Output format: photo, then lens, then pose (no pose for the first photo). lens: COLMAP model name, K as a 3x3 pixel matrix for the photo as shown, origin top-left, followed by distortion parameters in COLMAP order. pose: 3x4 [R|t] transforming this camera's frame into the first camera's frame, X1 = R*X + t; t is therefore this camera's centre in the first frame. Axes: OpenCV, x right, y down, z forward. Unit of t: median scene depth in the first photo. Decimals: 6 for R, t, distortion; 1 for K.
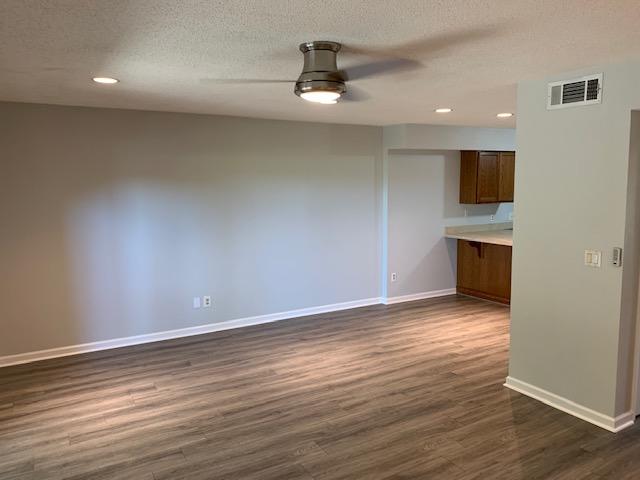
lens RADIAL K [[488.3, 0, 322.8], [0, 488.3, 240.9], [0, 0, 1]] dist [0.045589, -0.052855]
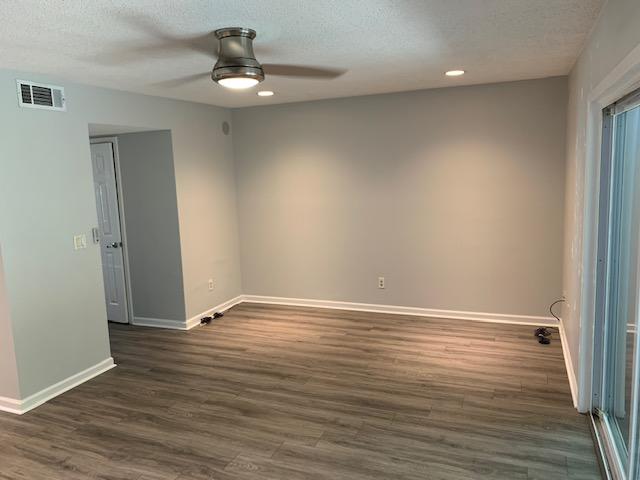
lens RADIAL K [[488.3, 0, 316.4], [0, 488.3, 237.9], [0, 0, 1]] dist [0.045589, -0.052855]
pose [[-0.598993, -0.079605, 0.796787, -0.659430], [0.145424, 0.967685, 0.206003, -0.120318], [-0.787438, 0.239266, -0.568060, 1.081244]]
